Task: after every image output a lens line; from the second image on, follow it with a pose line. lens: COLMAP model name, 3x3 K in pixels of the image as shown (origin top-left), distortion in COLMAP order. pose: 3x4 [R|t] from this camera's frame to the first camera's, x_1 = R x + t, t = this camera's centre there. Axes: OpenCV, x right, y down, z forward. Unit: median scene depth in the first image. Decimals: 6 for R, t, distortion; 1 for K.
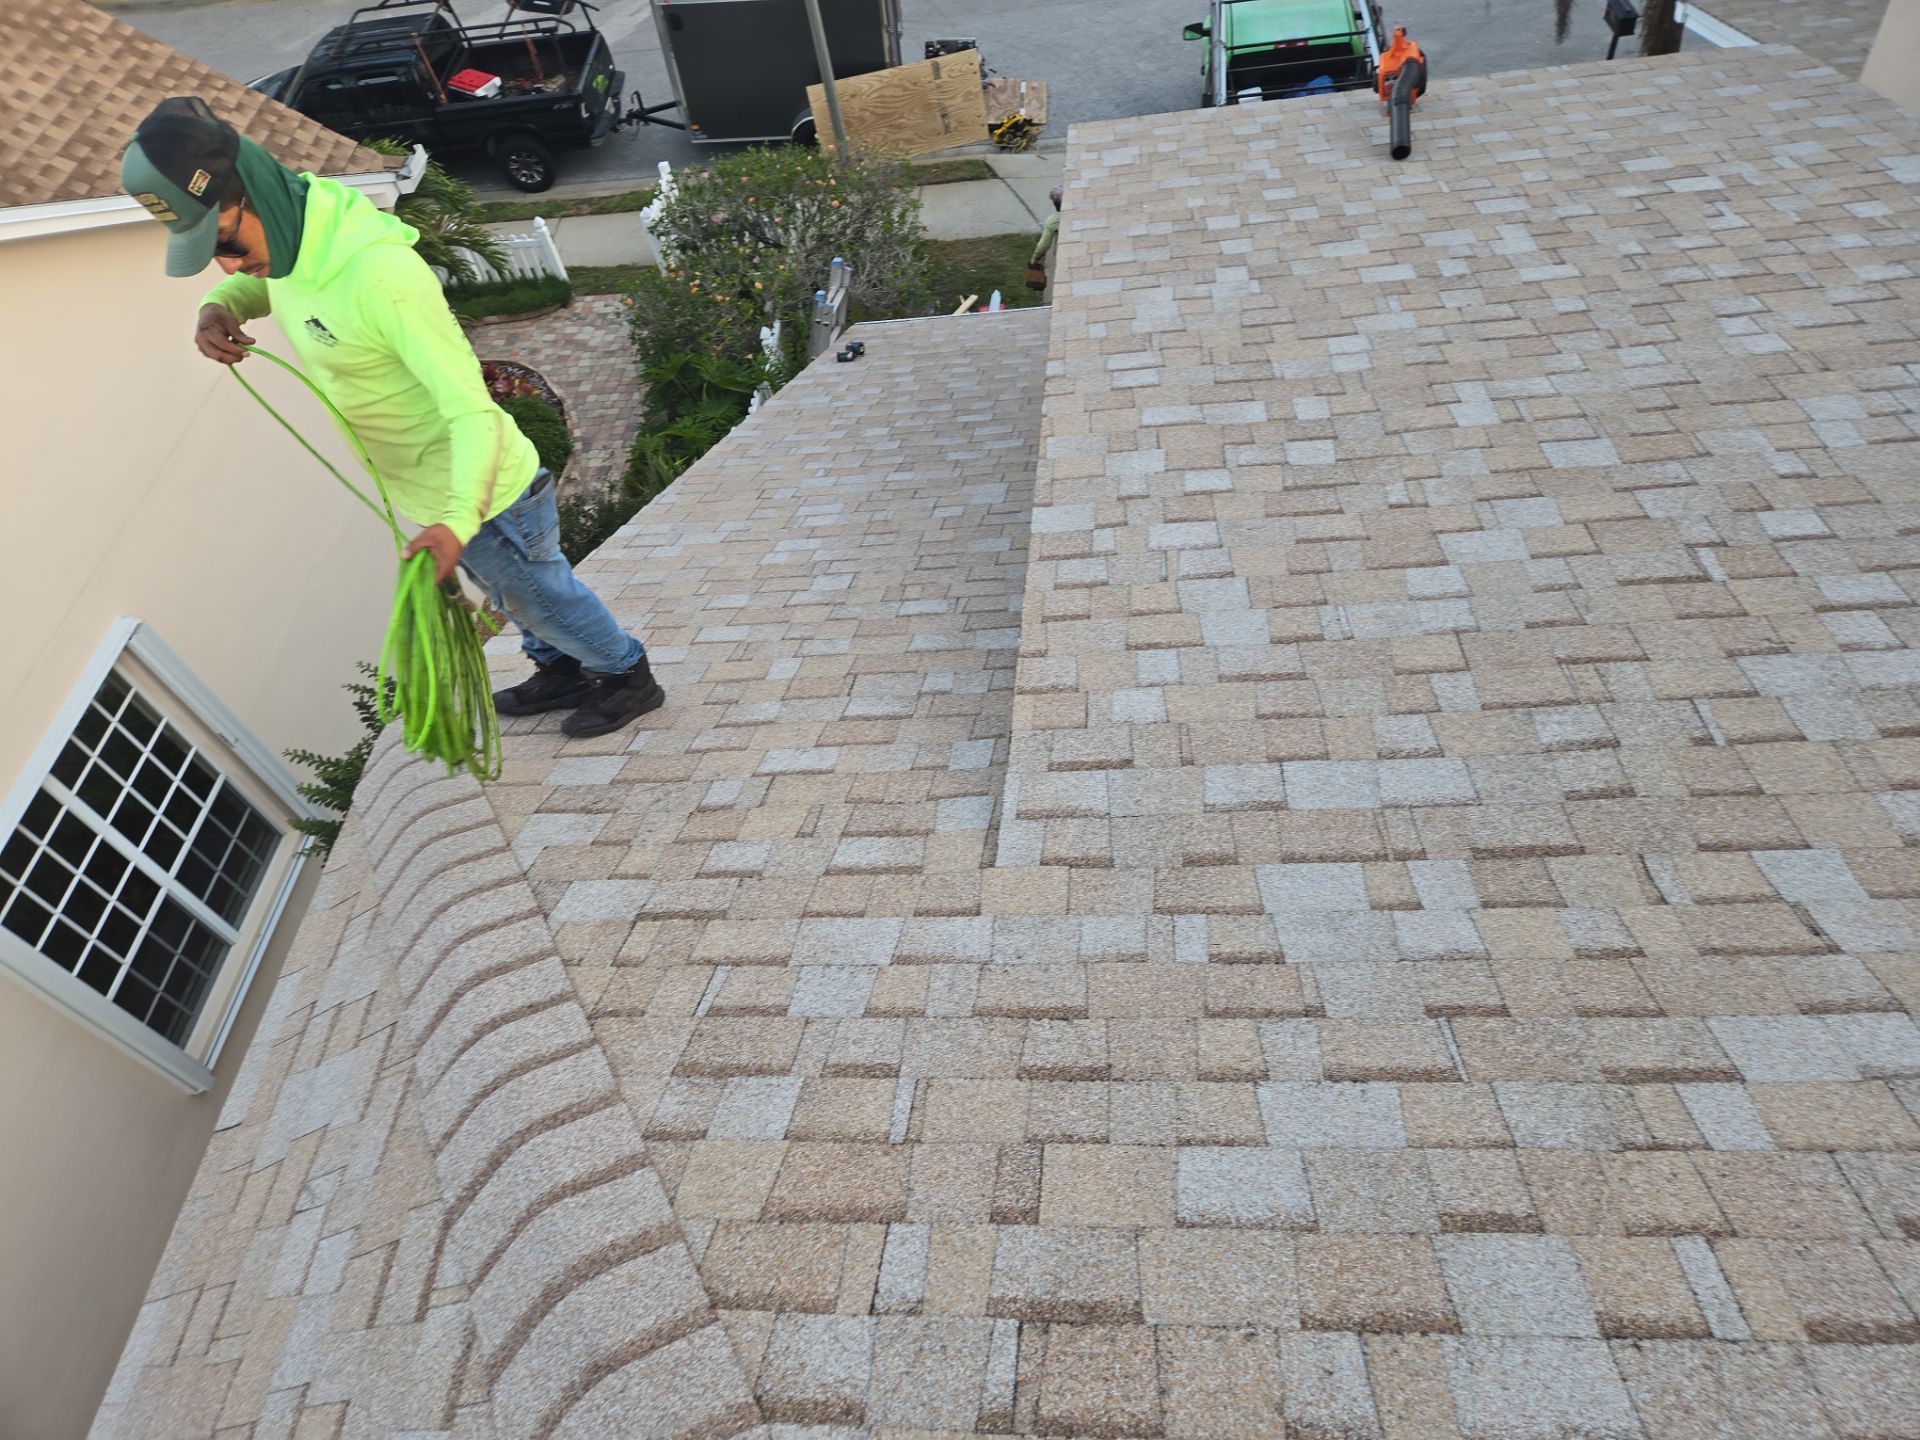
lens RADIAL K [[1267.9, 0, 959.7], [0, 1267.9, 738.4], [0, 0, 1]] dist [0.075272, -0.064819]
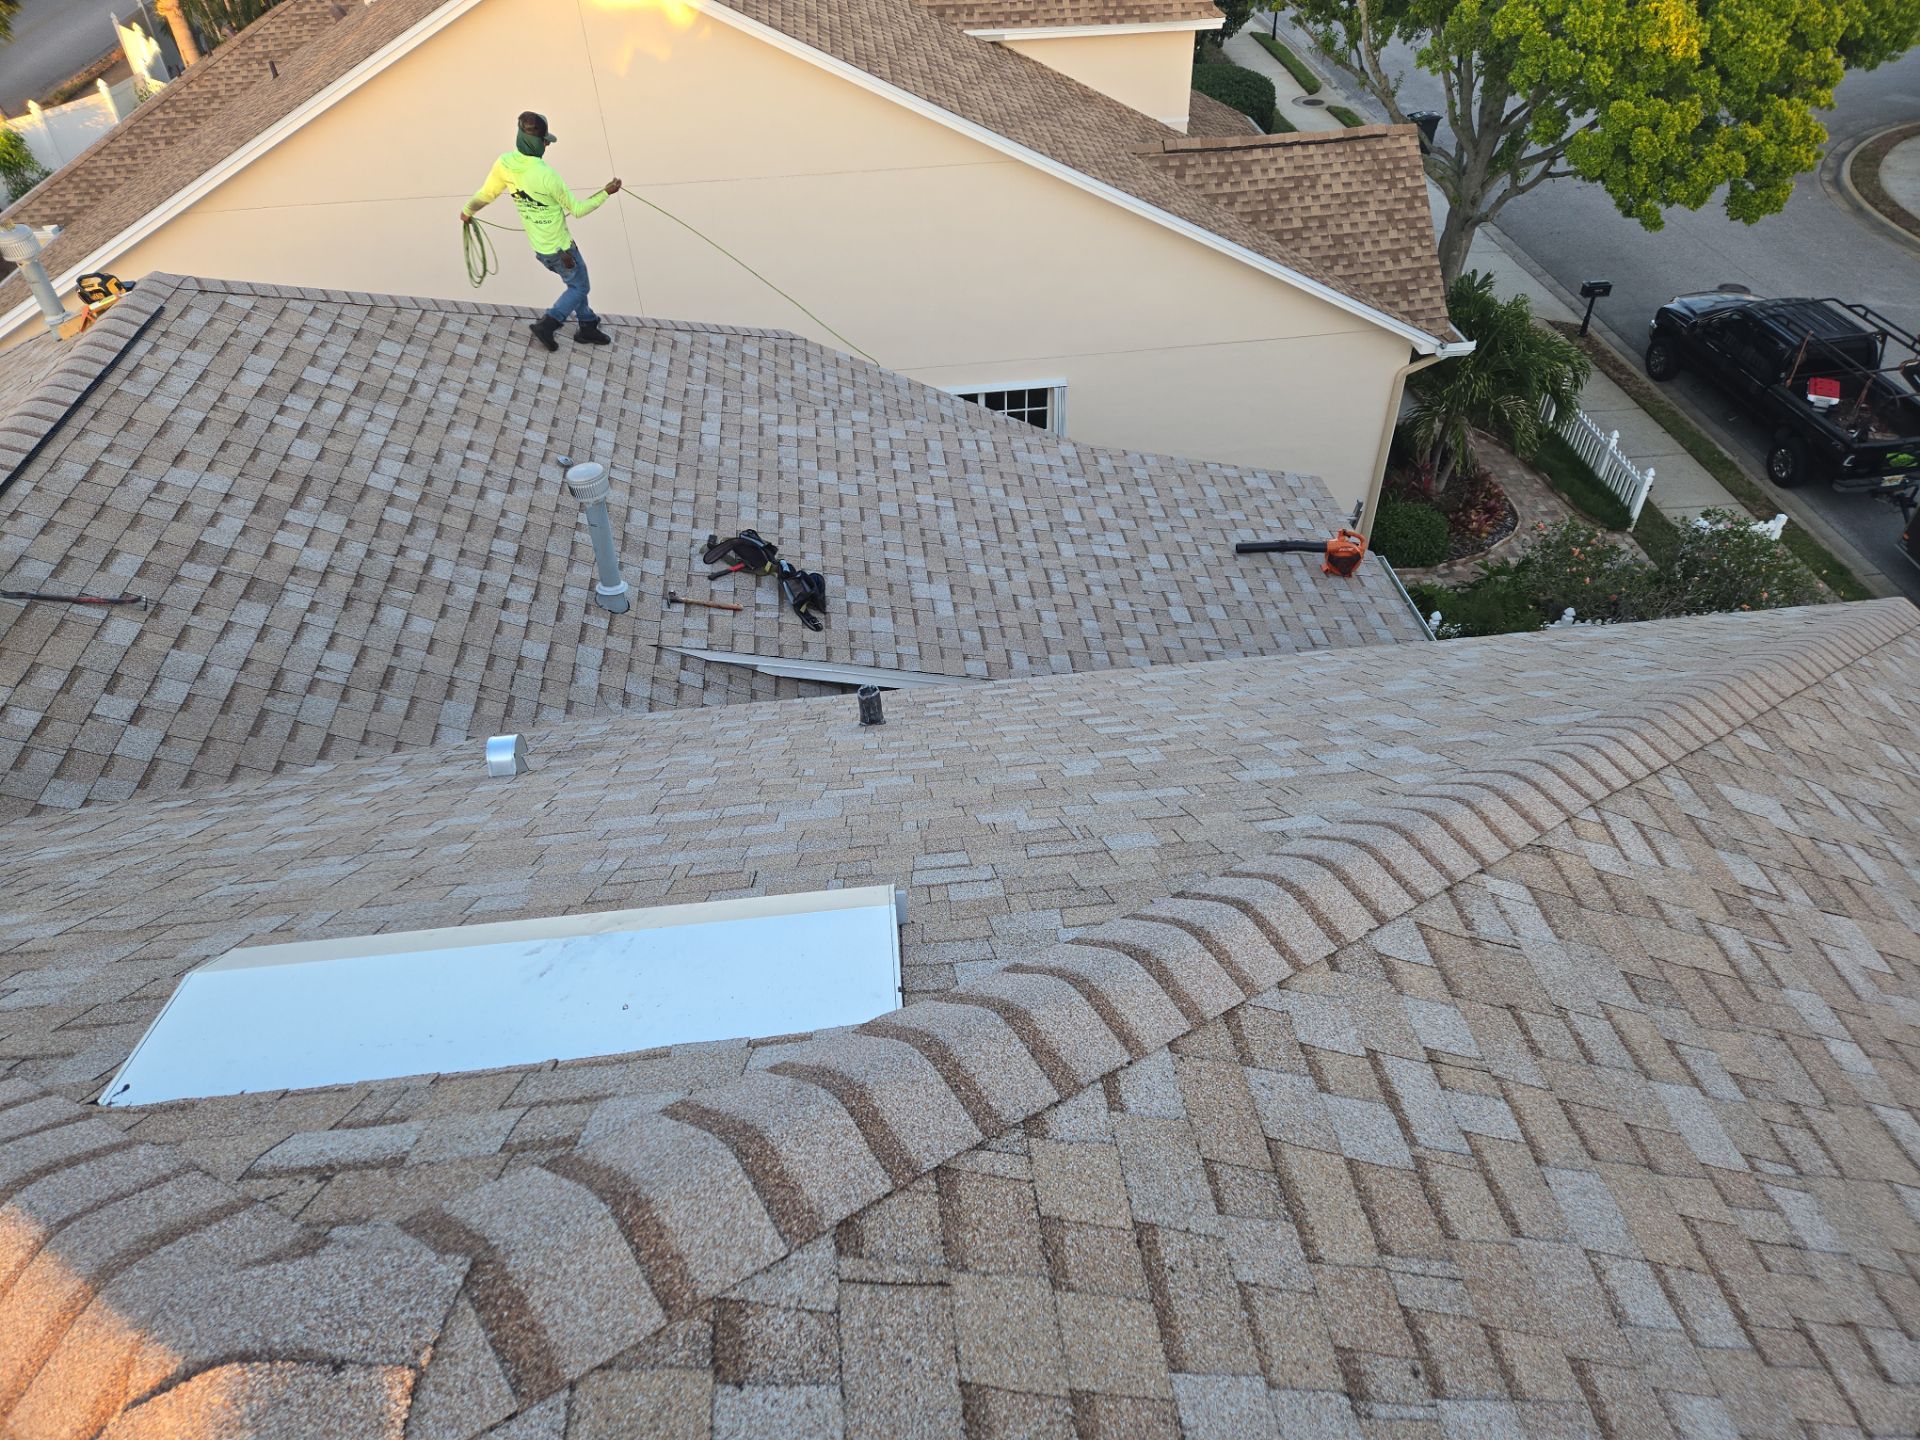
lens RADIAL K [[1267.9, 0, 958.8], [0, 1267.9, 735.0], [0, 0, 1]] dist [0.075272, -0.064819]
pose [[0.161967, 0.750093, -0.641192, 1.665723], [-0.778975, 0.496070, 0.383552, -0.727028], [0.605776, 0.437350, 0.664651, -0.316487]]
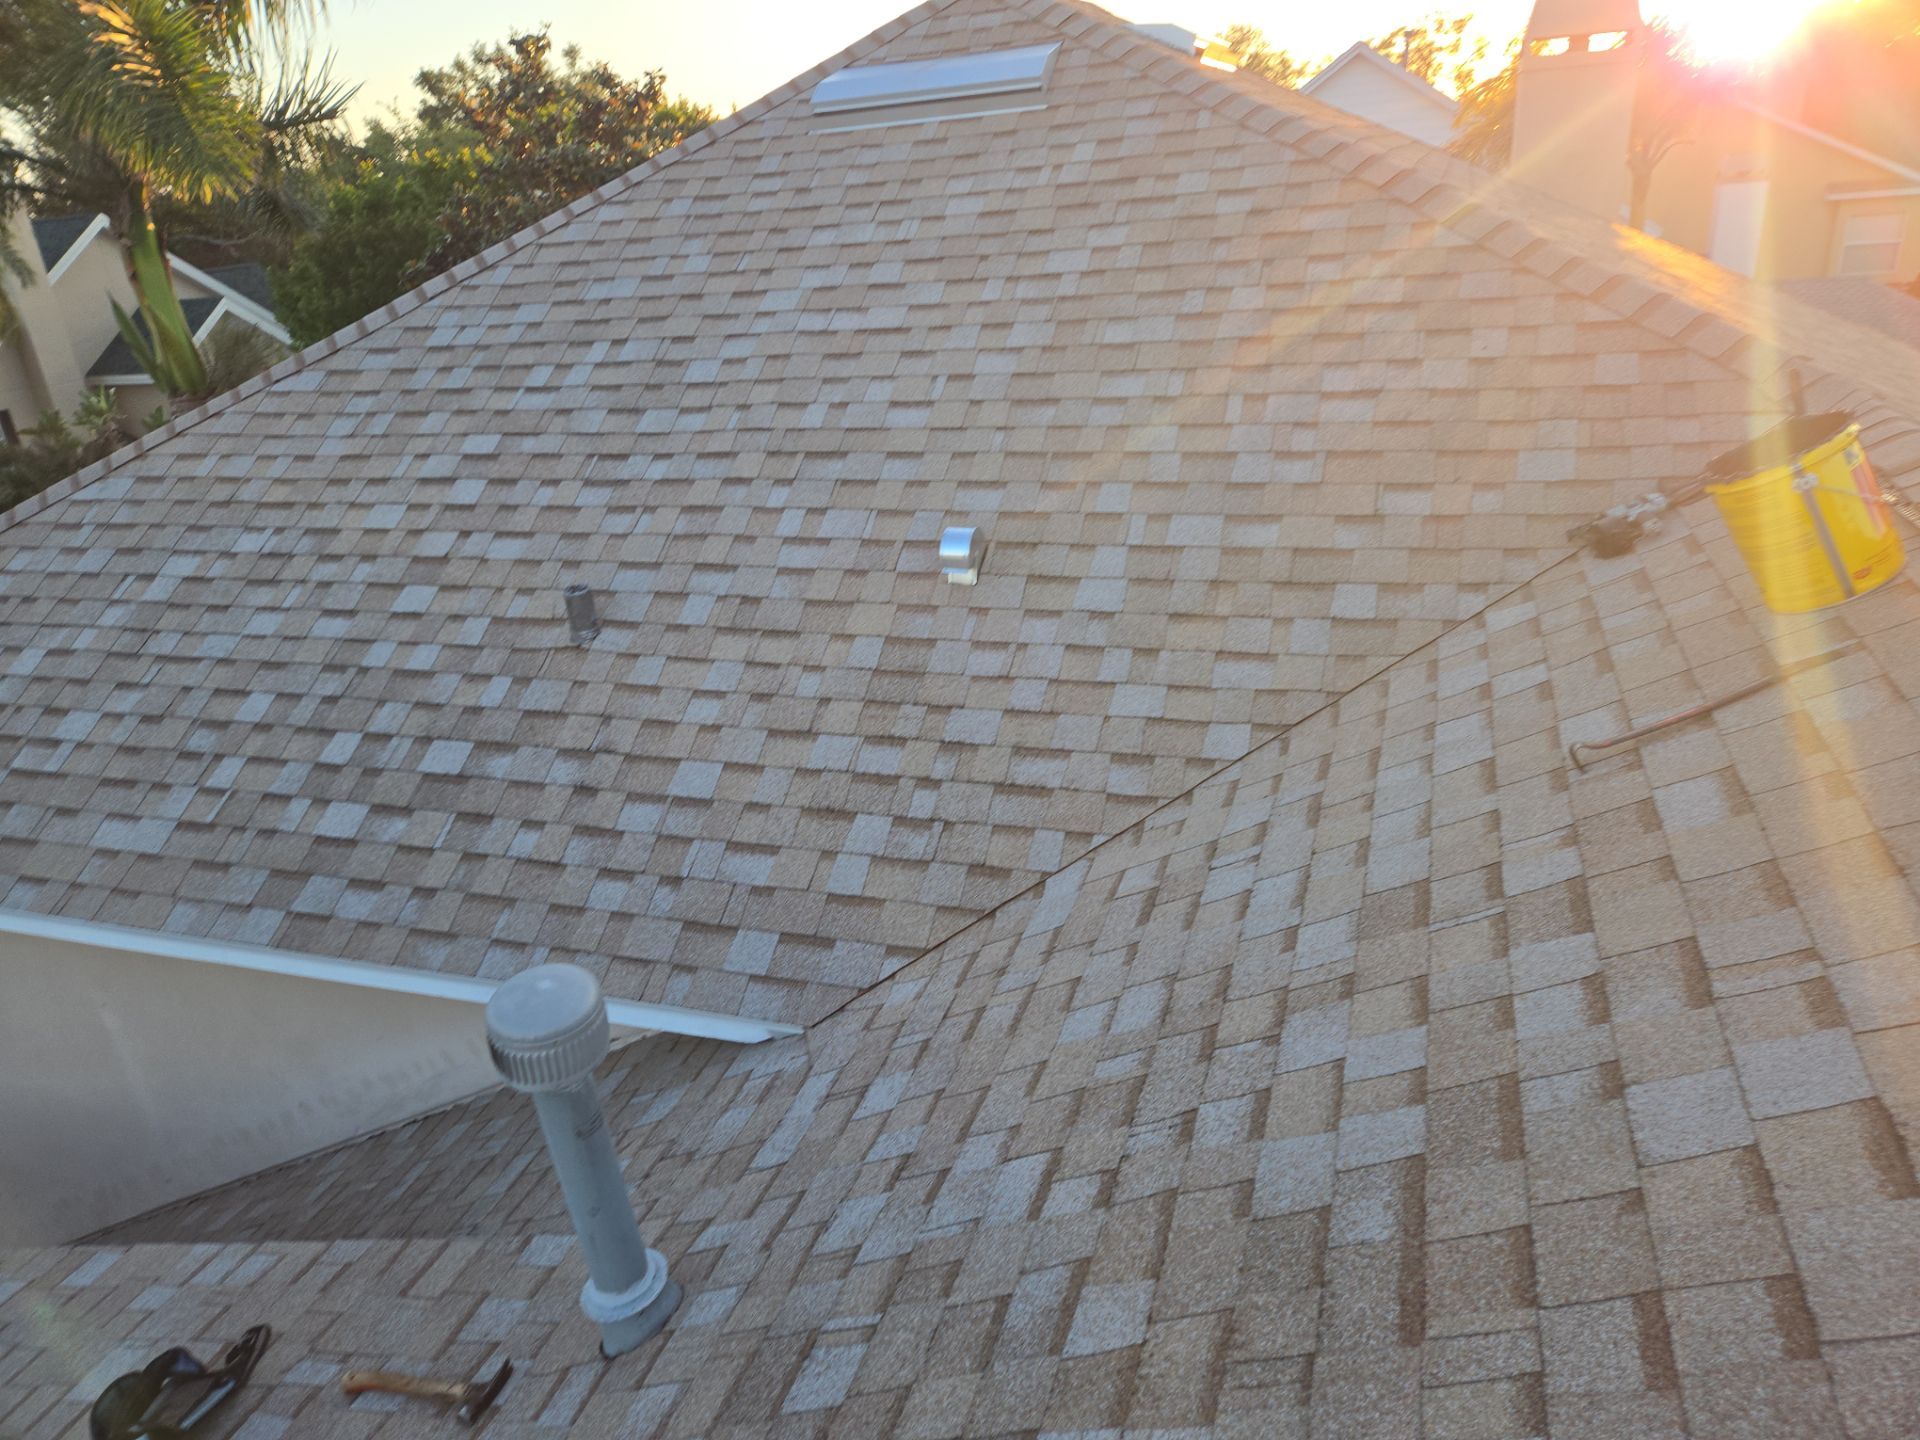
lens RADIAL K [[1267.9, 0, 965.0], [0, 1267.9, 730.0], [0, 0, 1]] dist [0.075272, -0.064819]
pose [[0.279101, -0.267577, 0.922228, 0.201292], [0.789105, 0.611173, -0.061486, 0.035069], [-0.547189, 0.744896, 0.381725, -0.117083]]
